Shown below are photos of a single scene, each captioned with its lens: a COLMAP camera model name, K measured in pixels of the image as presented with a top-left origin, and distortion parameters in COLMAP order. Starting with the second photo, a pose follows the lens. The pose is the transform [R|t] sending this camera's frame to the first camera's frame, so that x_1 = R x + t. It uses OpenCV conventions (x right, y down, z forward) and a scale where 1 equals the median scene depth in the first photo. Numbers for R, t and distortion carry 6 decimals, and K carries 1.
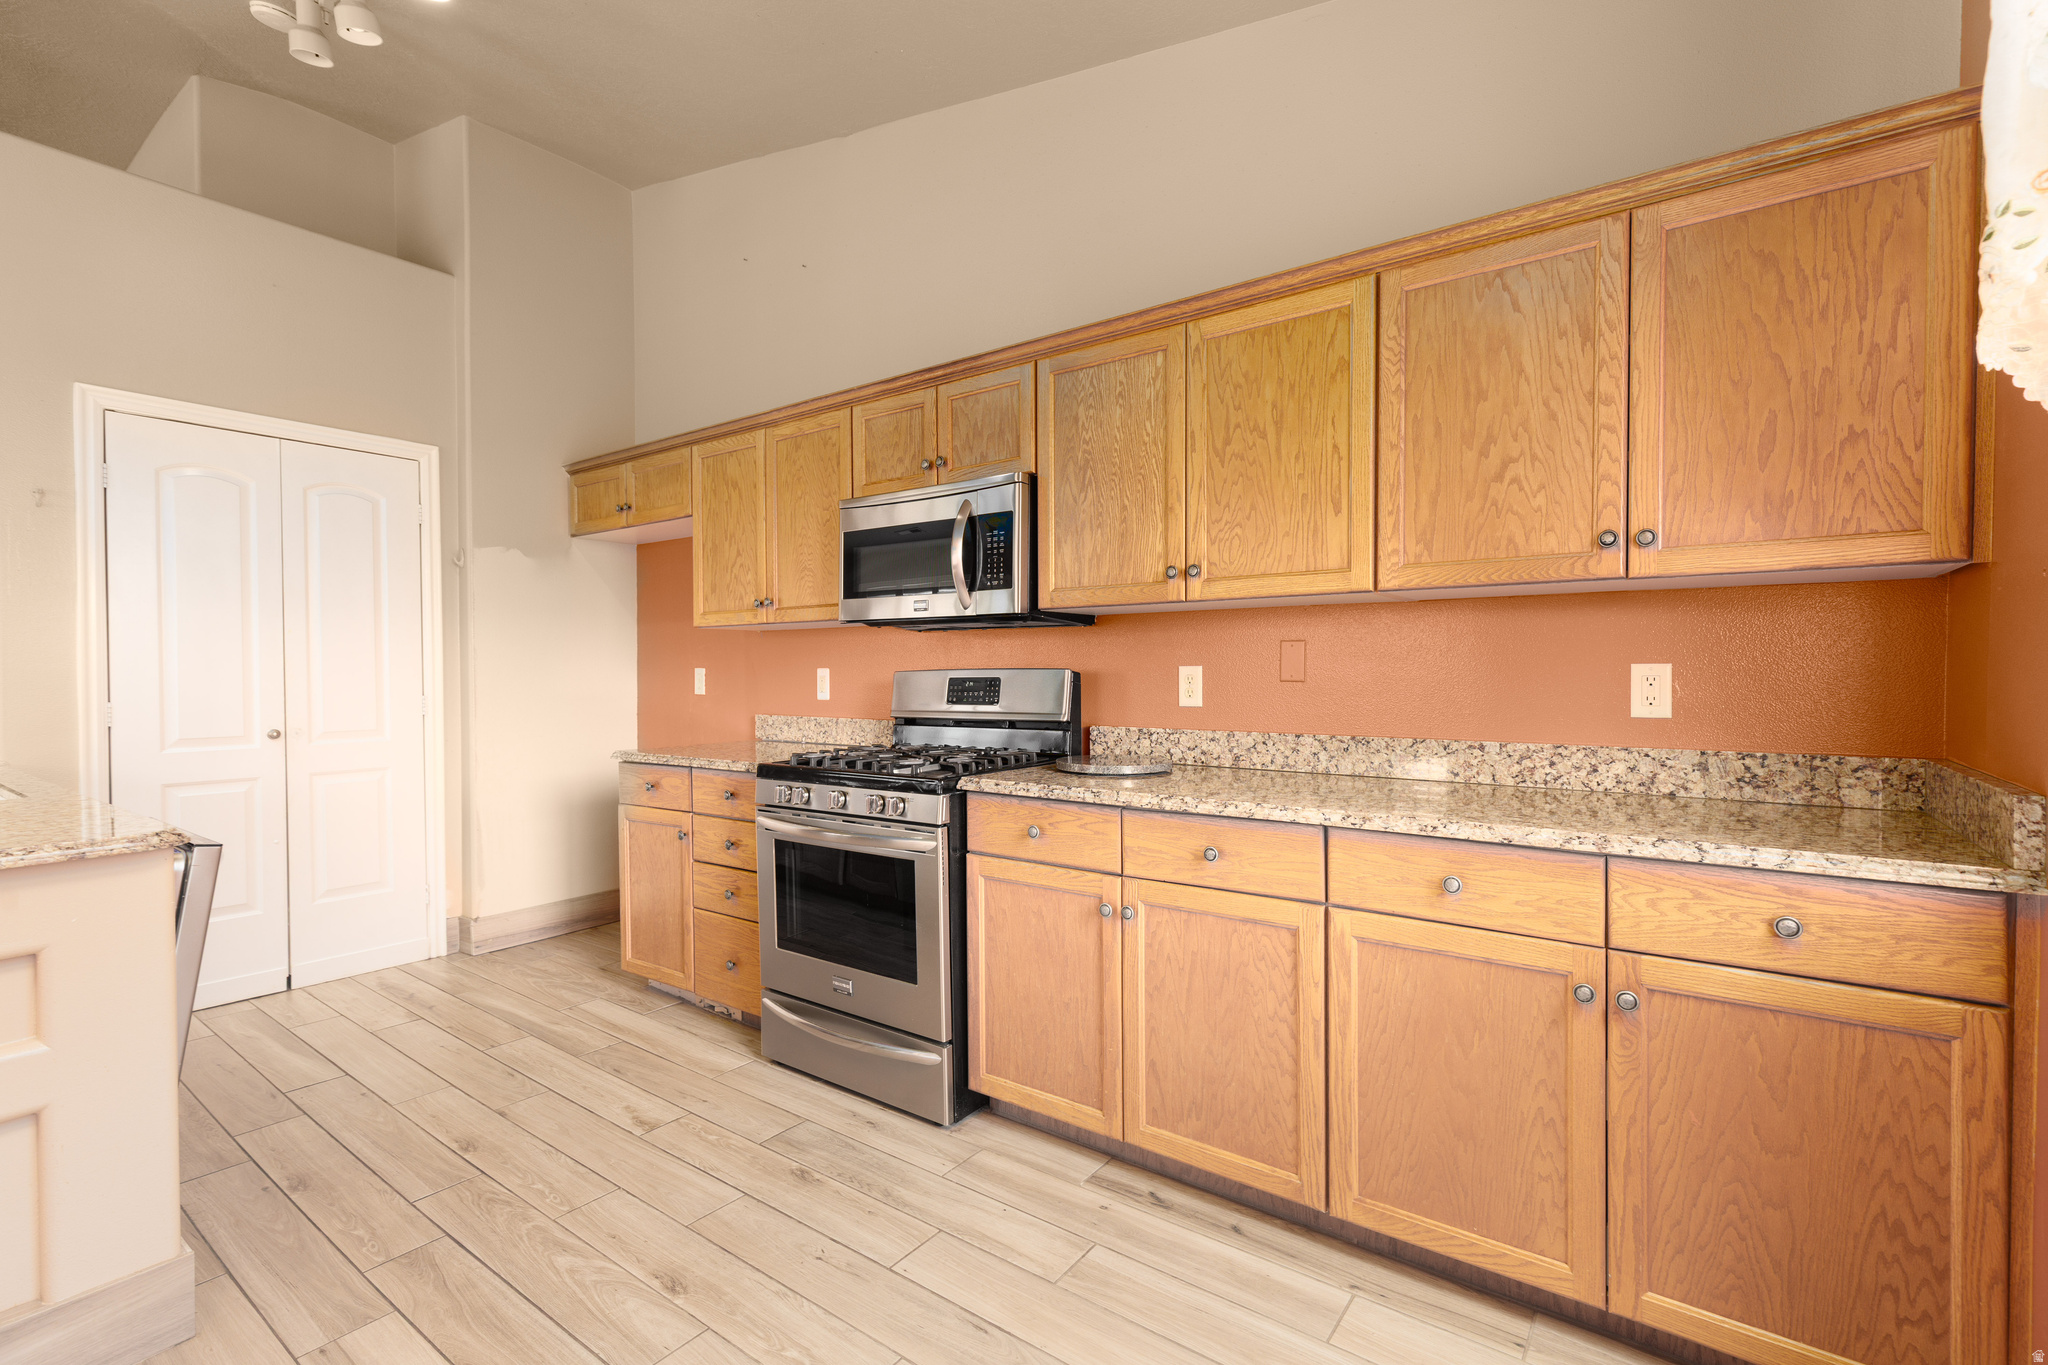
lens RADIAL K [[916.2, 0, 1035.9], [0, 916.2, 686.3], [0, 0, 1]] dist [0.012807, -0.003327]
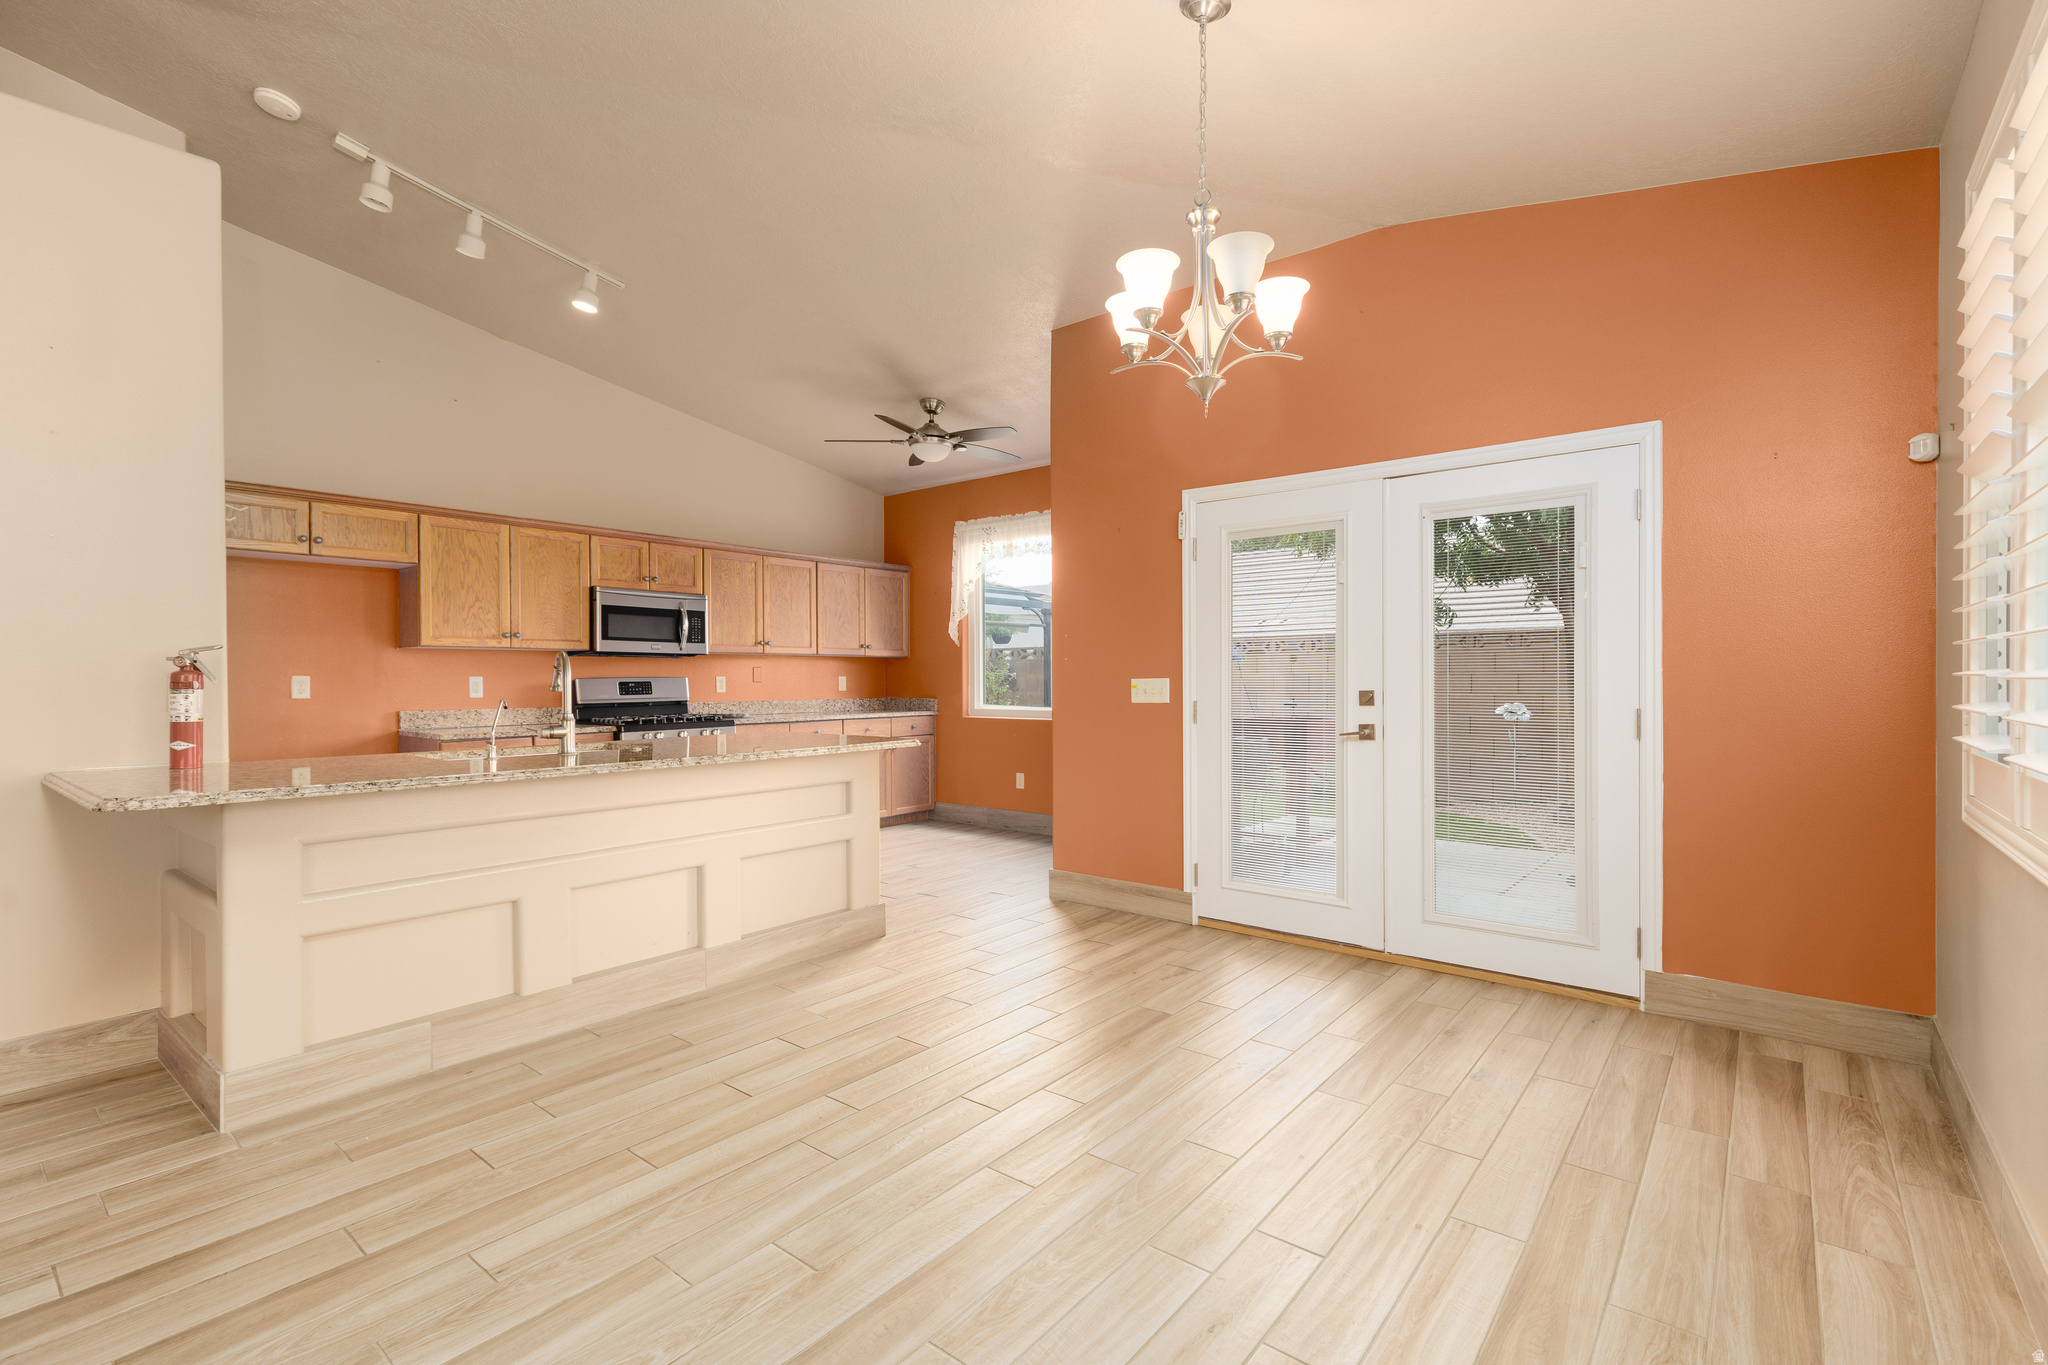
lens RADIAL K [[916.2, 0, 1034.9], [0, 916.2, 681.6], [0, 0, 1]] dist [0.012807, -0.003327]
pose [[0.044170, -0.001212, 0.999023, -2.047206], [0.019401, 0.999812, 0.000355, 0.006727], [-0.998836, 0.019366, 0.044185, 0.033415]]
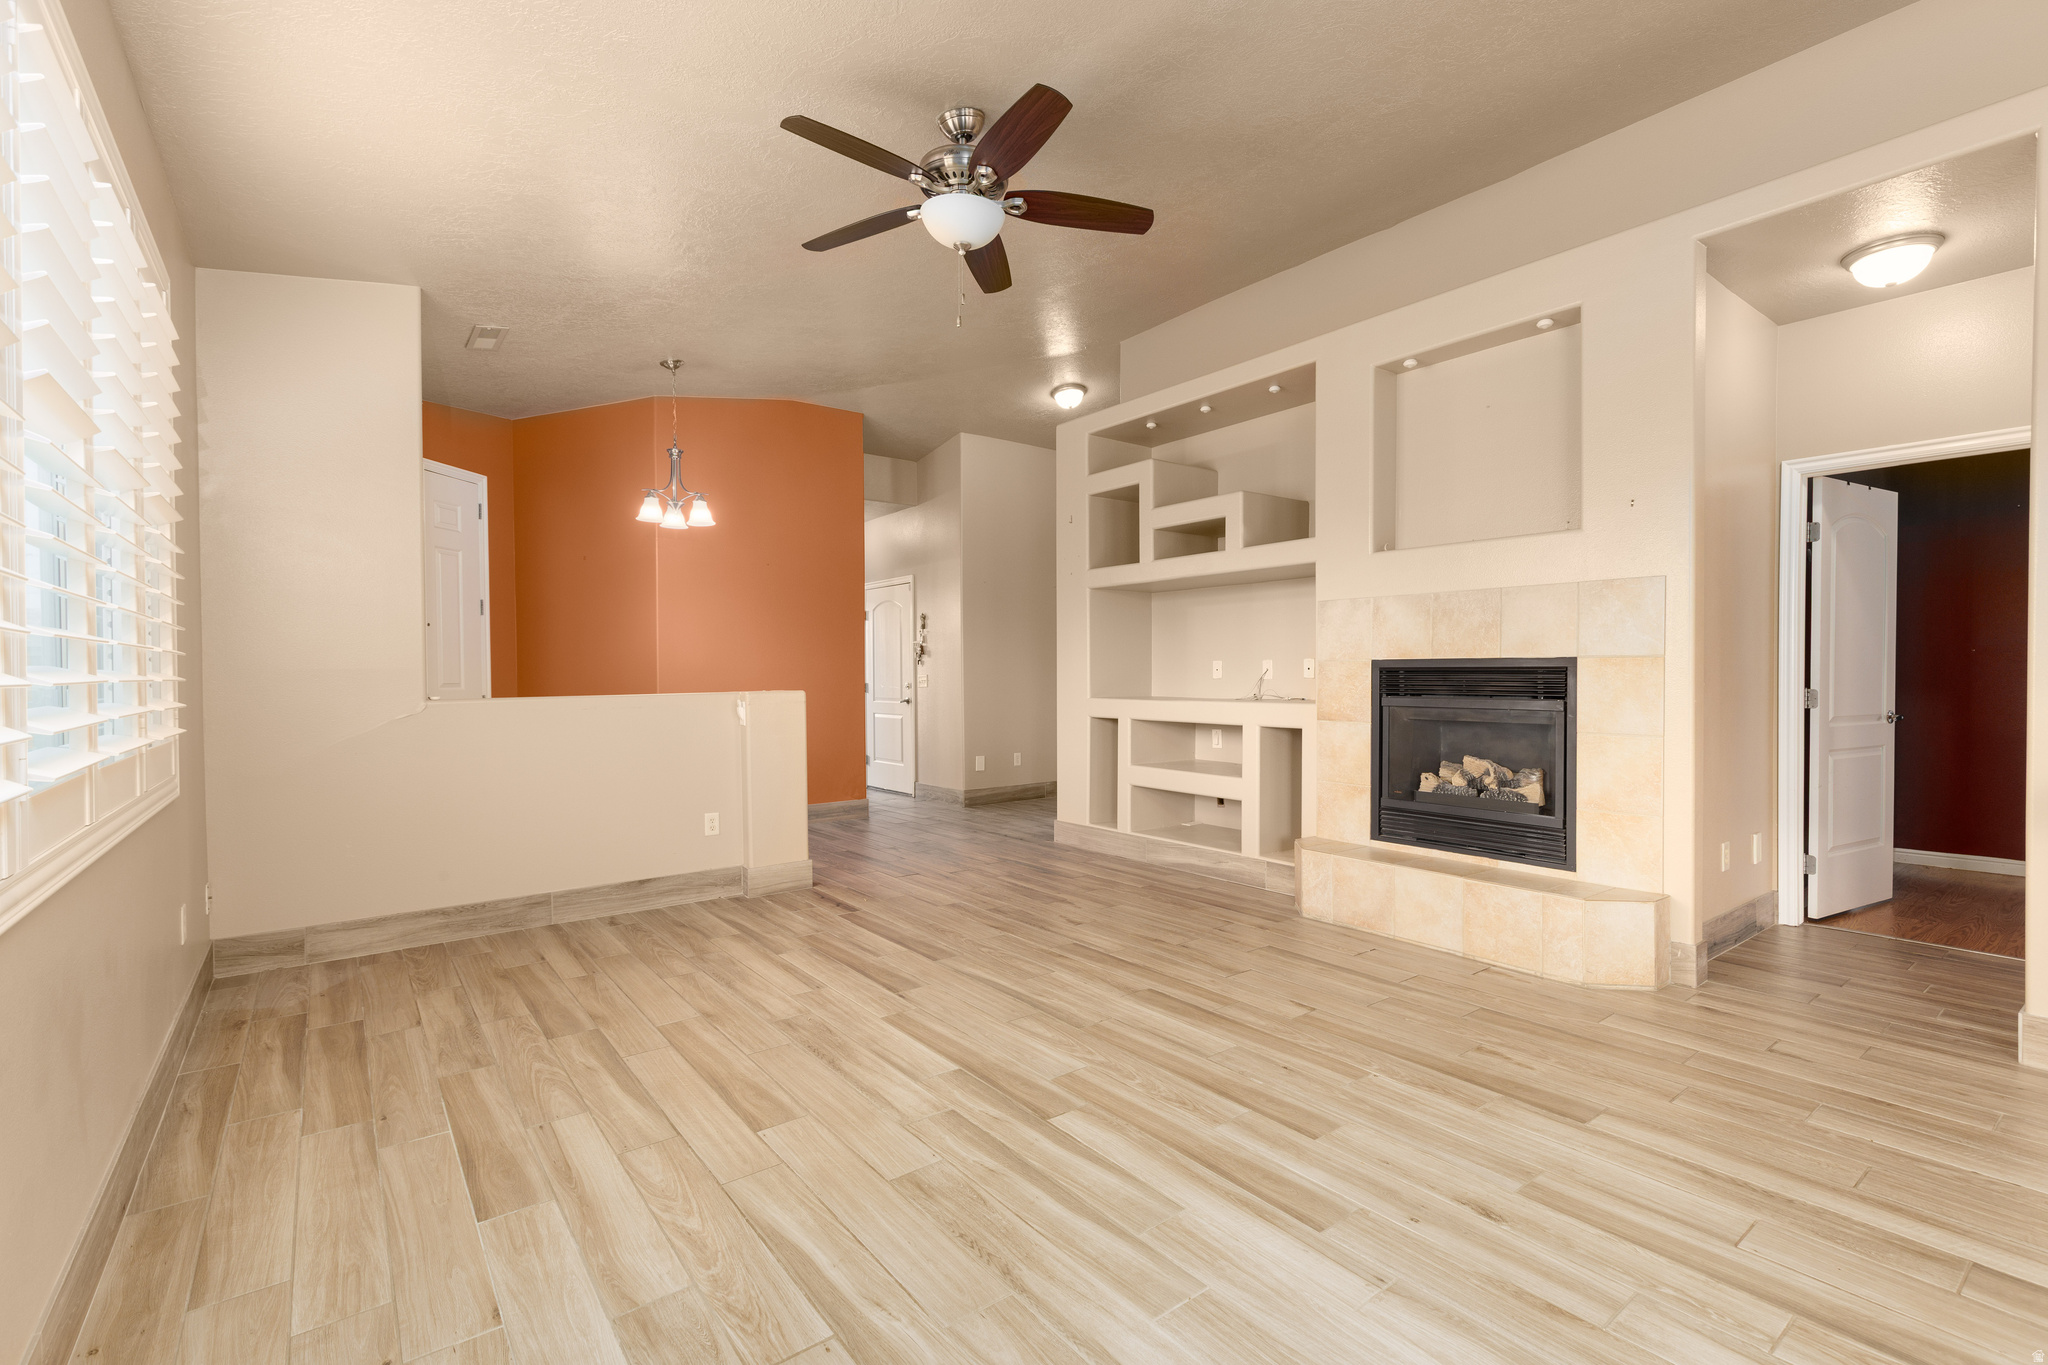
lens RADIAL K [[916.2, 0, 1038.3], [0, 916.2, 672.3], [0, 0, 1]] dist [0.012807, -0.003327]
pose [[0.961504, -0.002682, -0.274777, -1.966928], [-0.000822, 0.999920, -0.012637, 0.006738], [0.274788, 0.012376, 0.961425, -0.027653]]
